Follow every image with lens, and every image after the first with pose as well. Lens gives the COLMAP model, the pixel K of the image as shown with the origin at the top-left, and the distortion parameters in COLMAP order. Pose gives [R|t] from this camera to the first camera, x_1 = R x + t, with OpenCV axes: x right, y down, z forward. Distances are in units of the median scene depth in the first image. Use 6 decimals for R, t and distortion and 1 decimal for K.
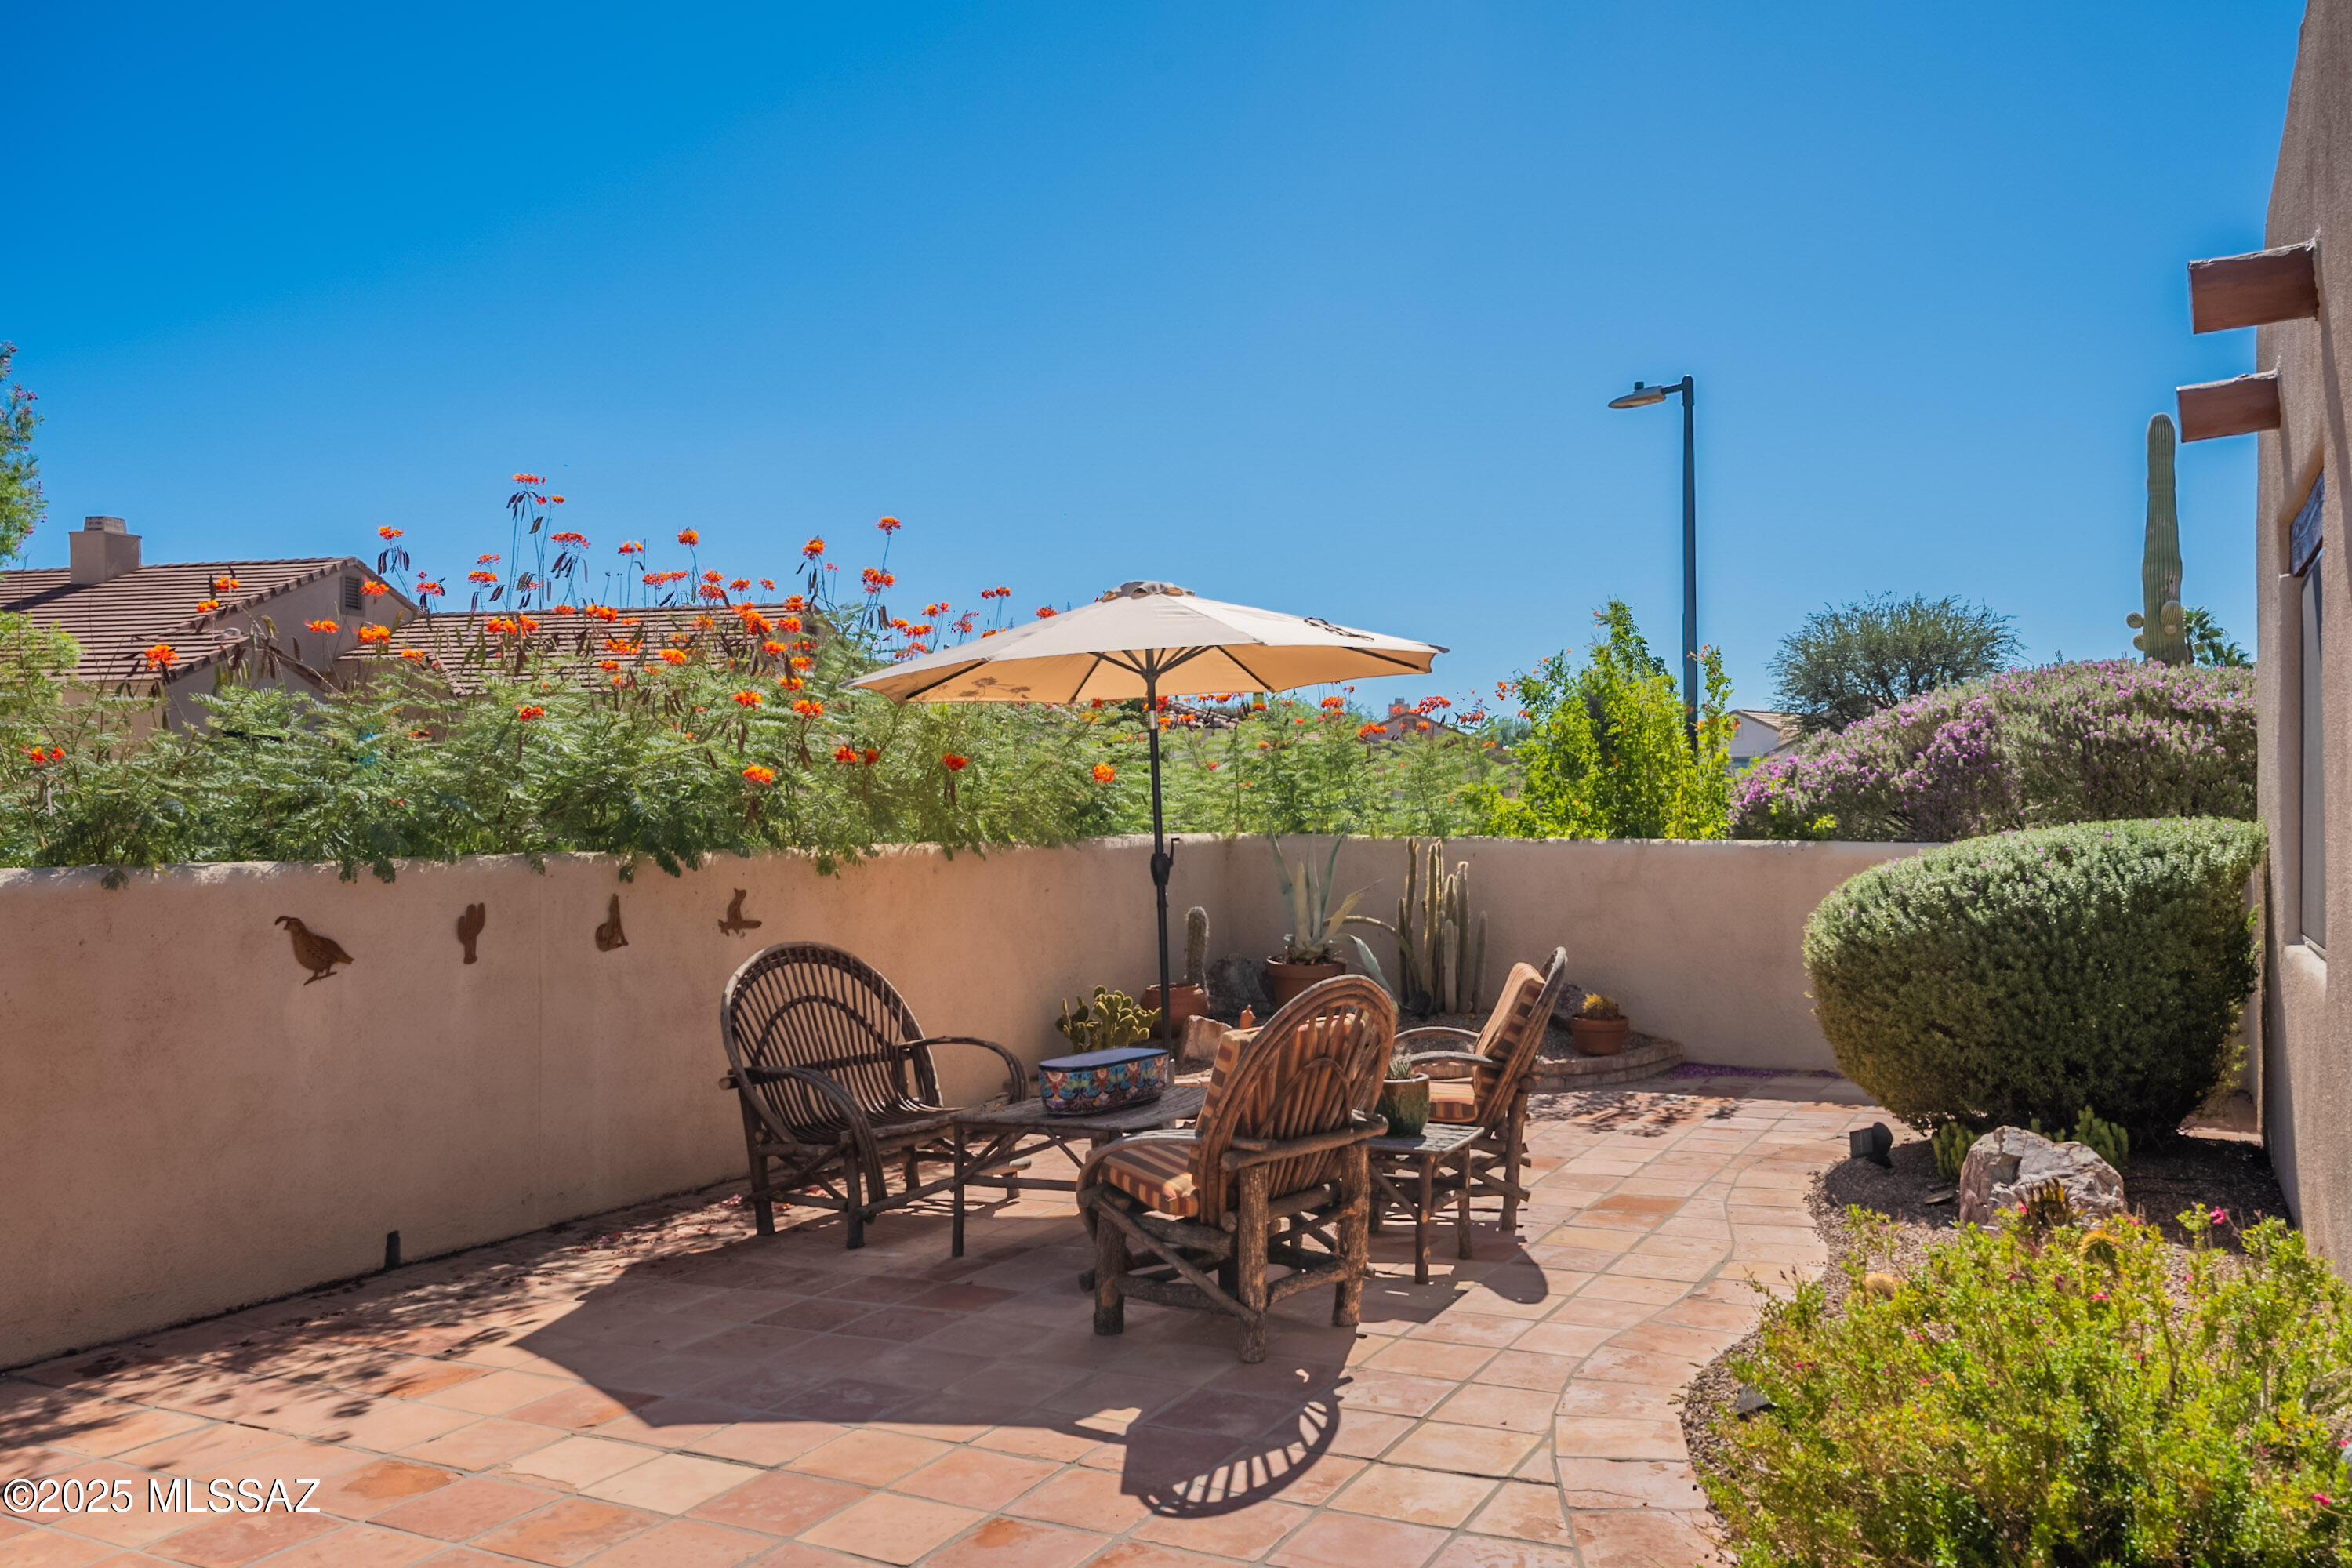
lens RADIAL K [[1790.2, 0, 1172.6], [0, 1790.2, 794.5], [0, 0, 1]] dist [0.008290, 0.002003]
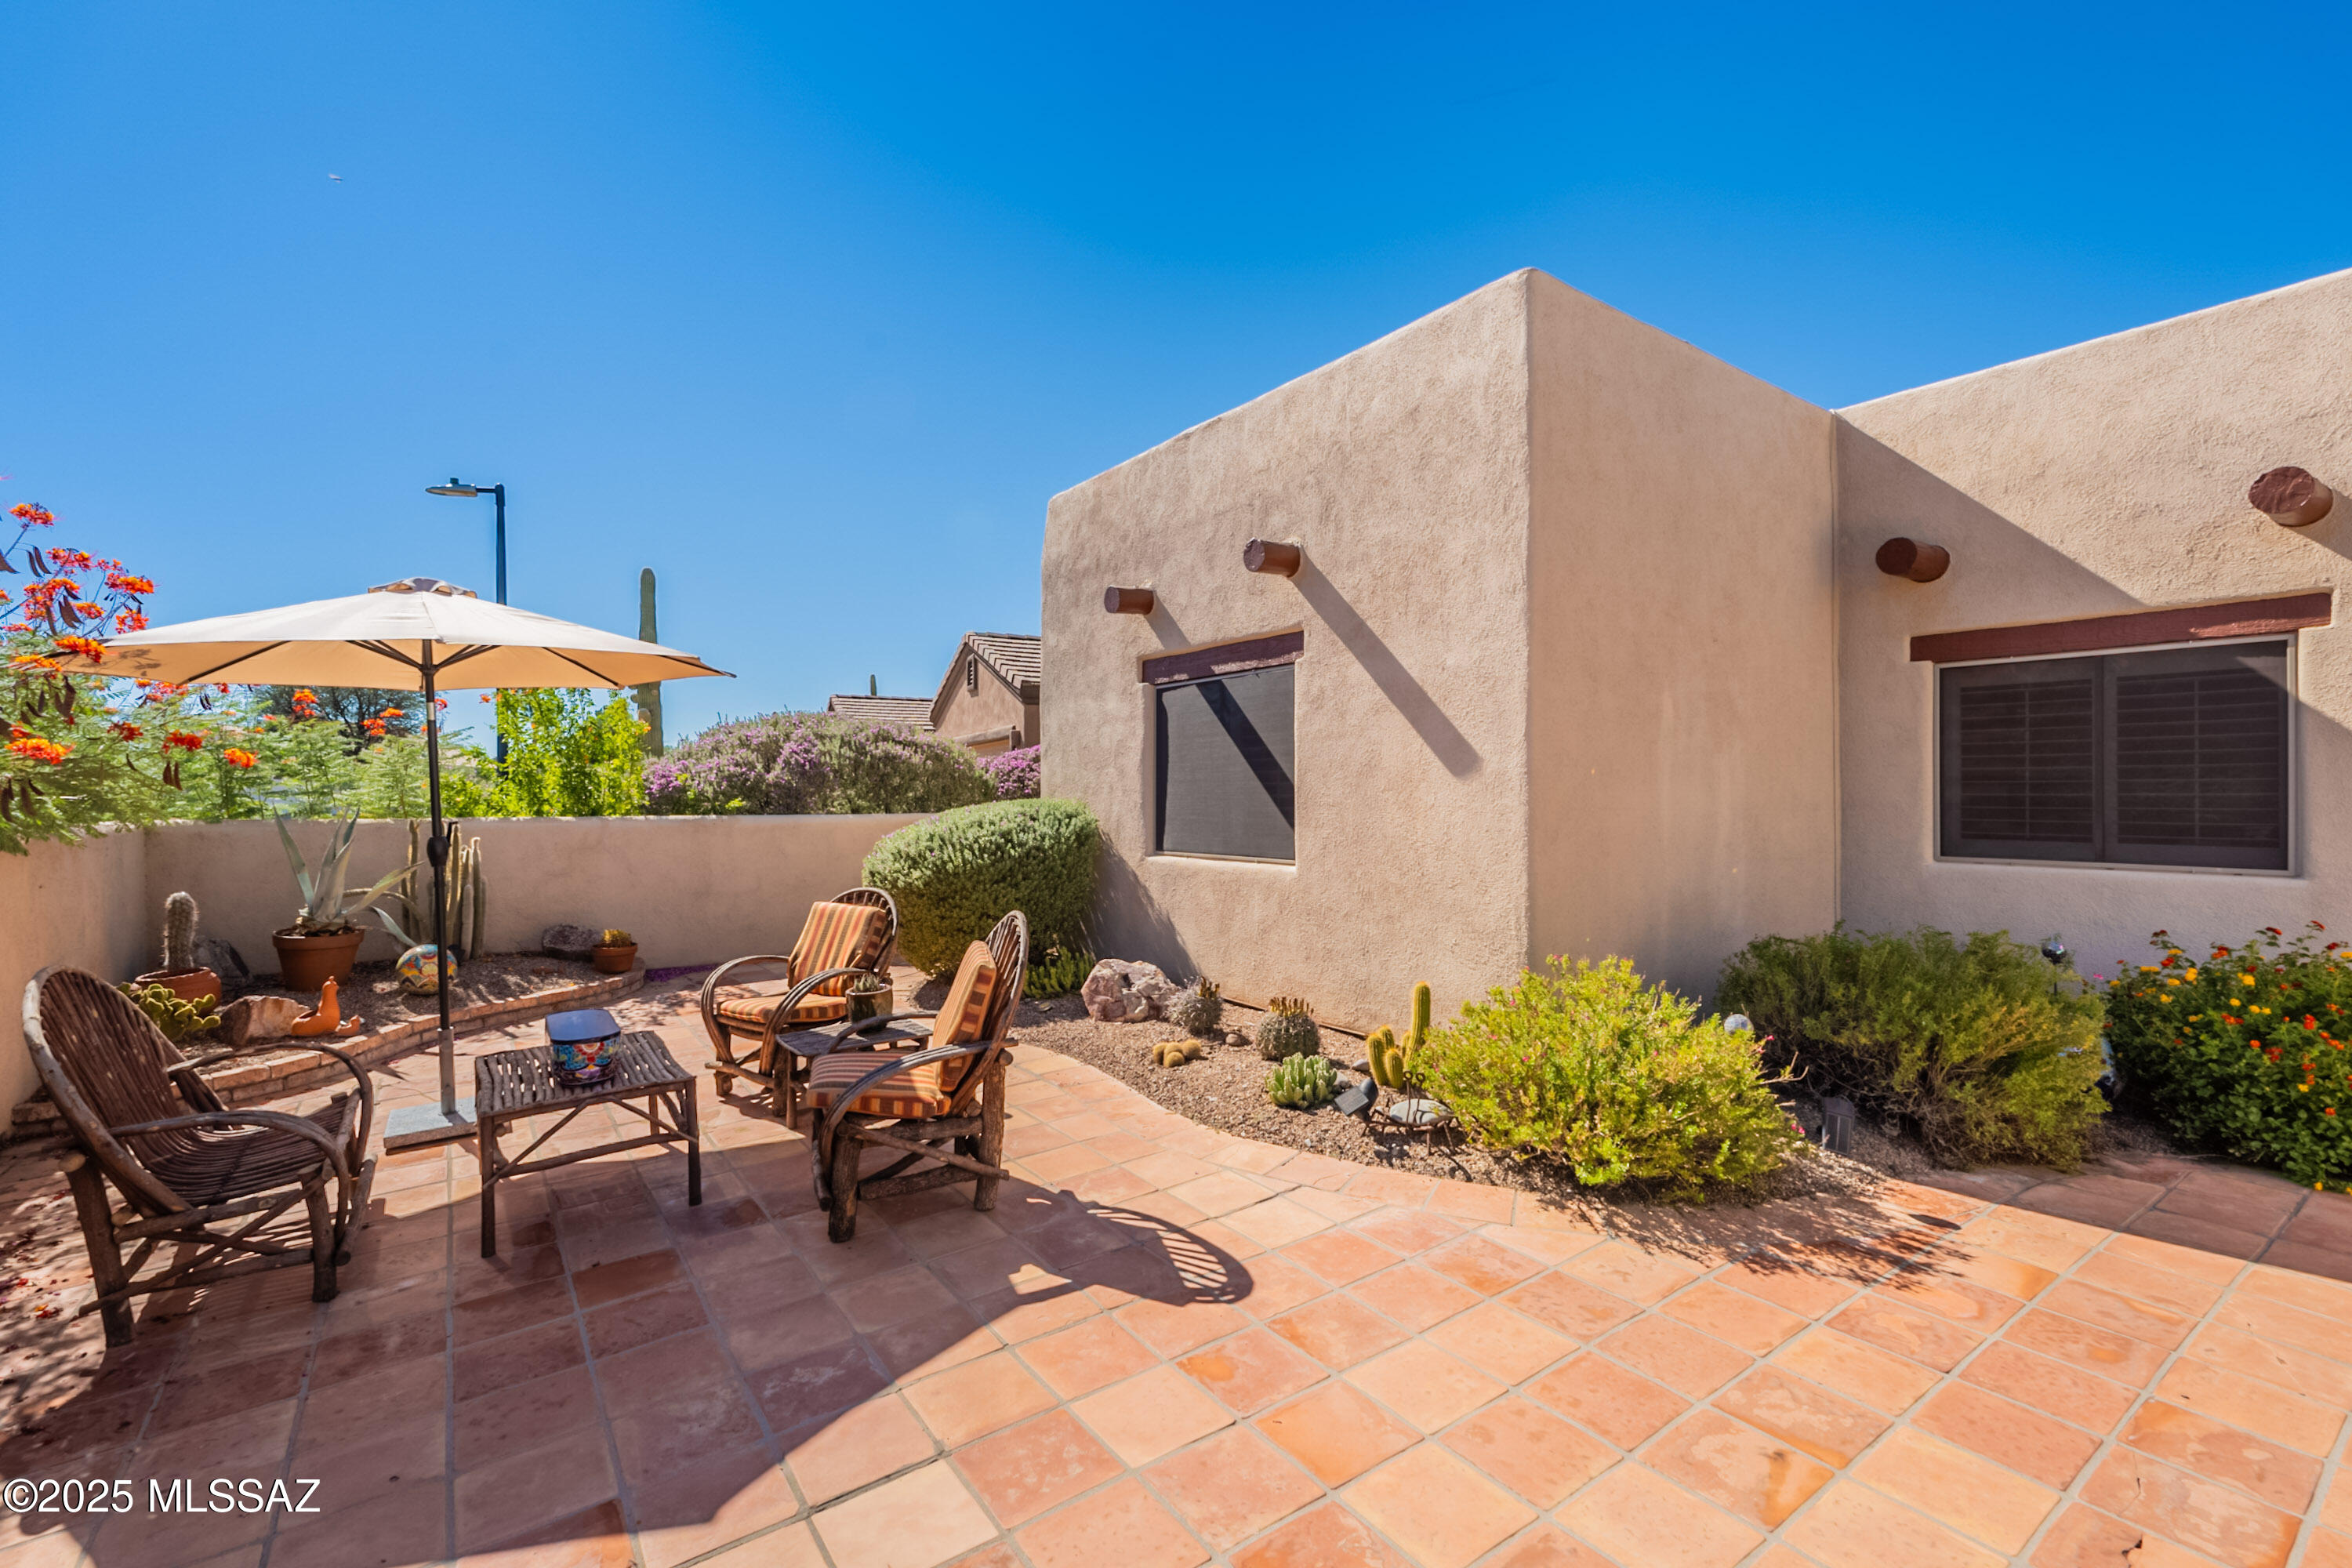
lens RADIAL K [[1024.9, 0, 1178.2], [0, 1024.9, 781.2], [0, 0, 1]] dist [-0.004281, 0.001159]
pose [[0.440983, 0.010259, 0.897457, -0.426840], [-0.004303, 0.999947, -0.009317, 0.004642], [-0.897505, 0.000247, 0.441004, 0.398321]]
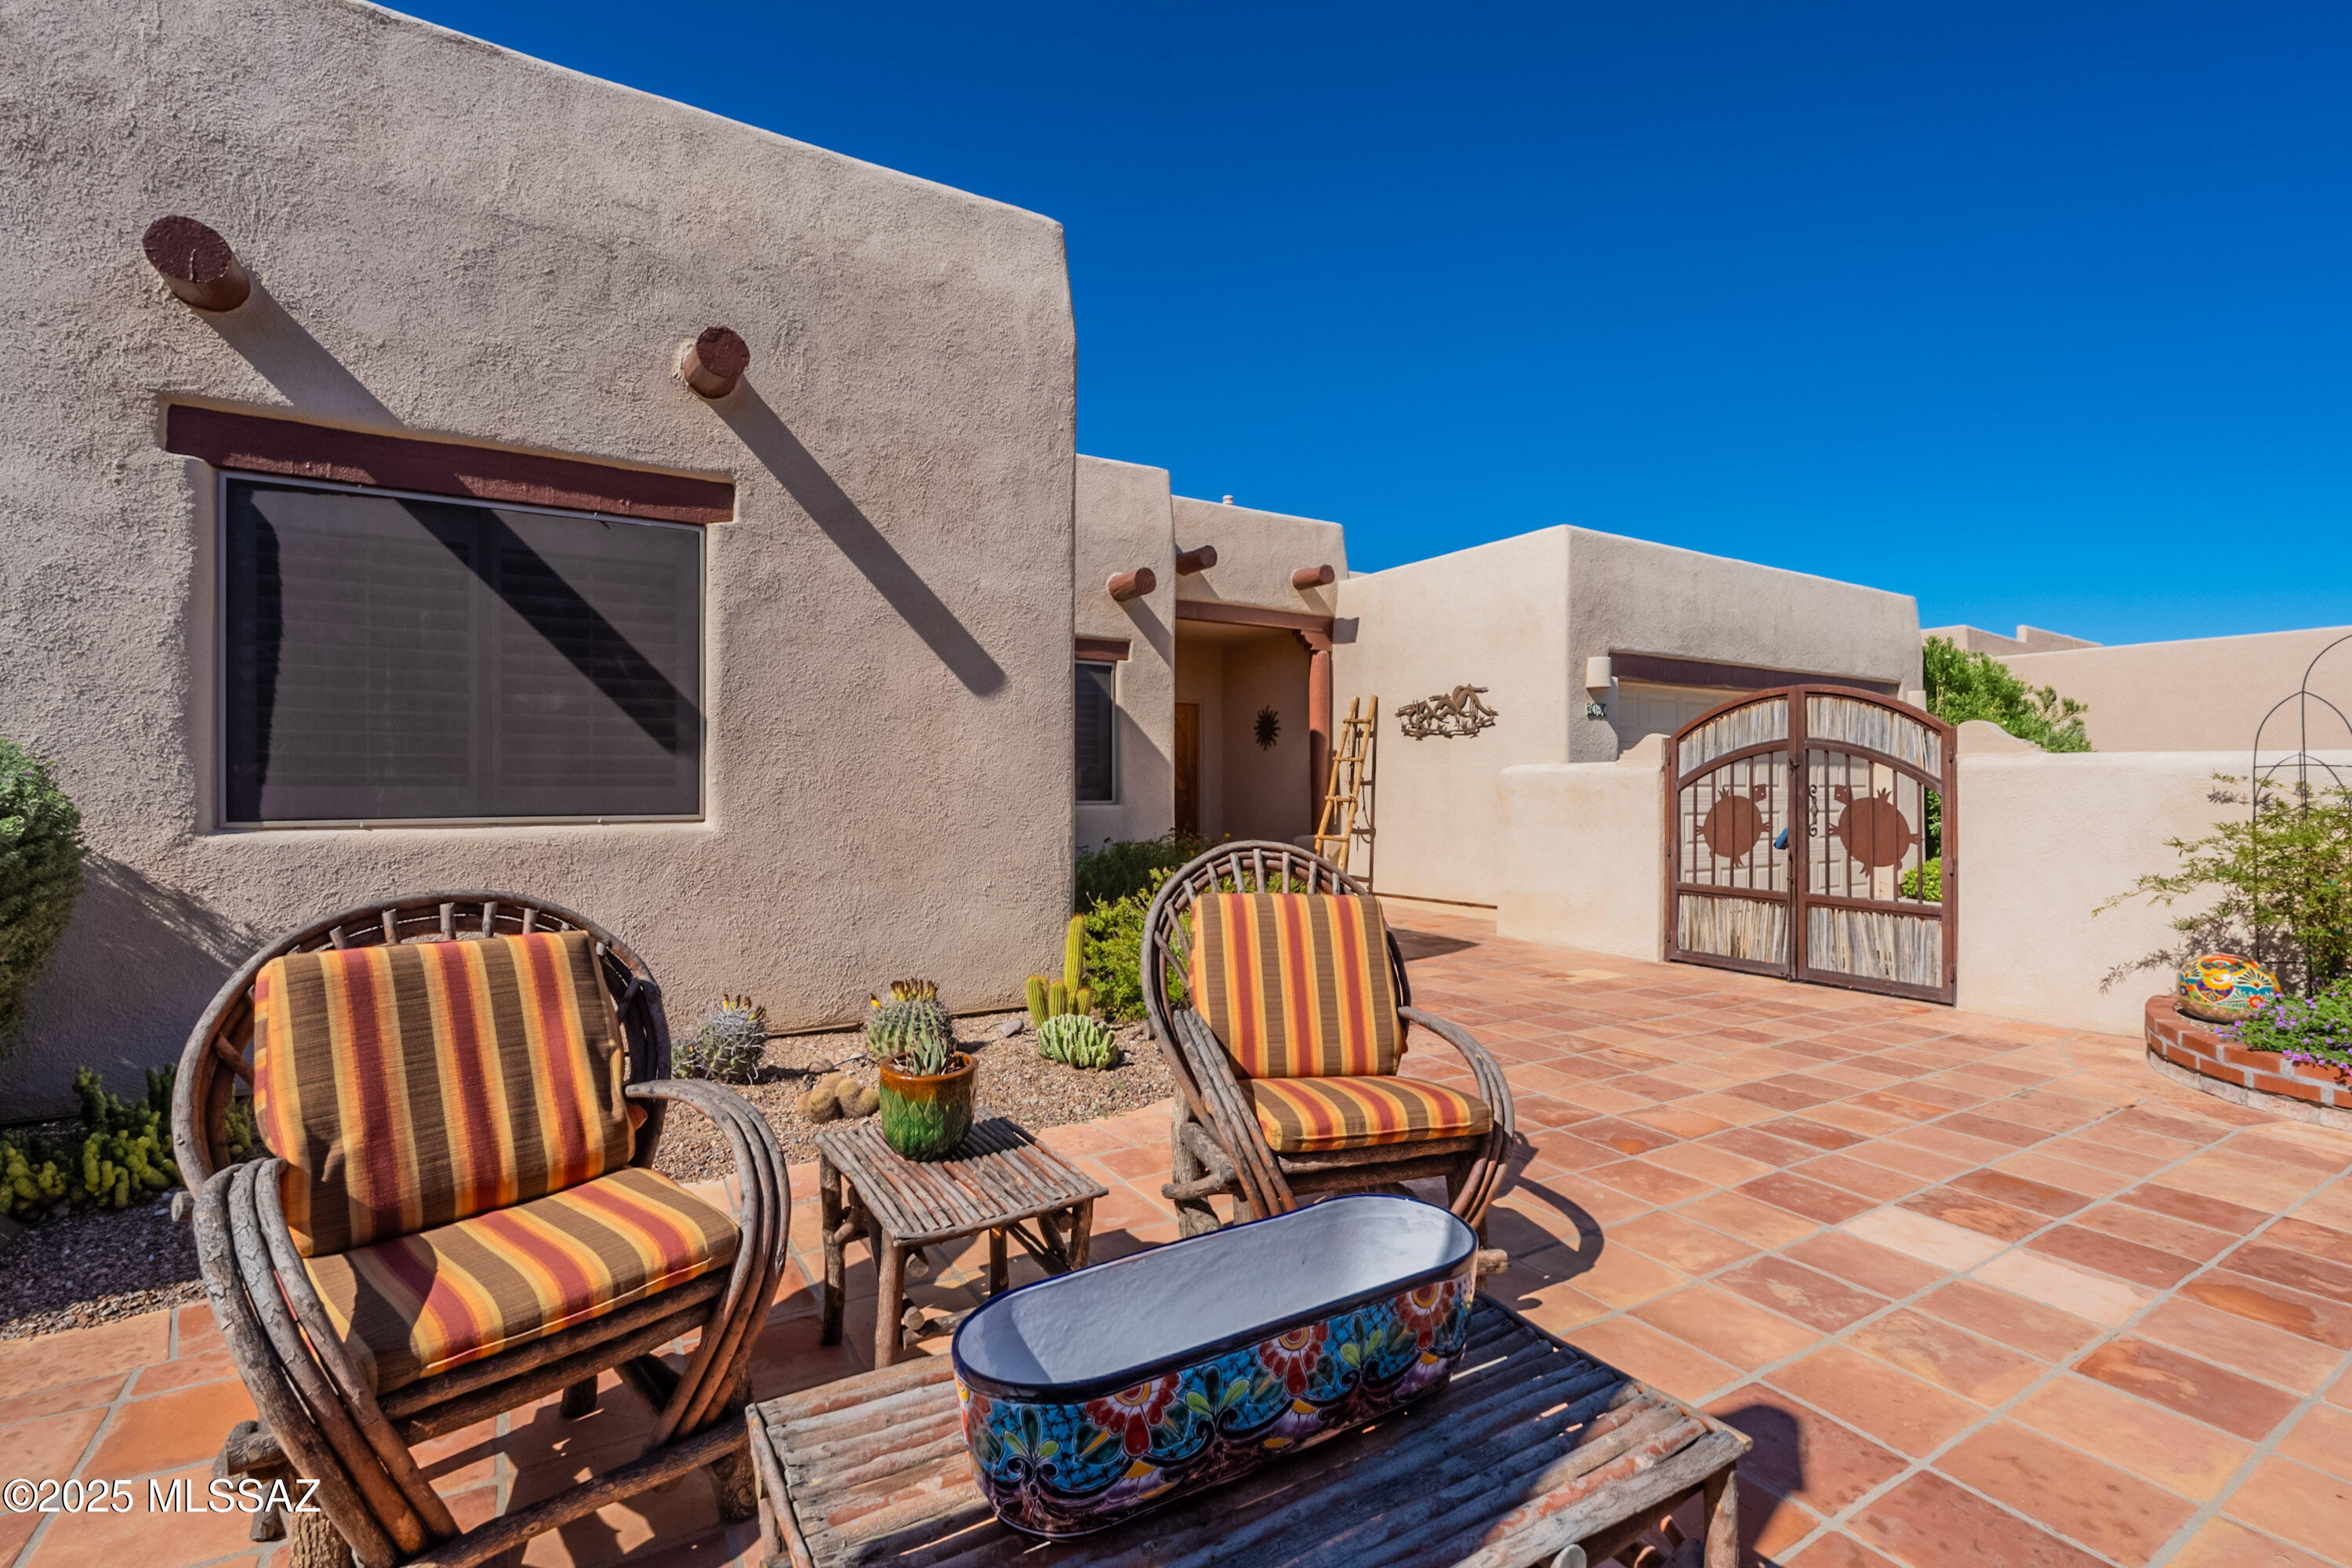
lens RADIAL K [[1080.2, 0, 1180.4], [0, 1080.2, 783.6], [0, 0, 1]] dist [0.003493, -0.000051]
pose [[-0.869714, 0.003187, 0.493546, -0.128101], [-0.003461, 0.999915, -0.012557, 0.056676], [-0.493544, -0.012629, -0.869629, 1.163023]]
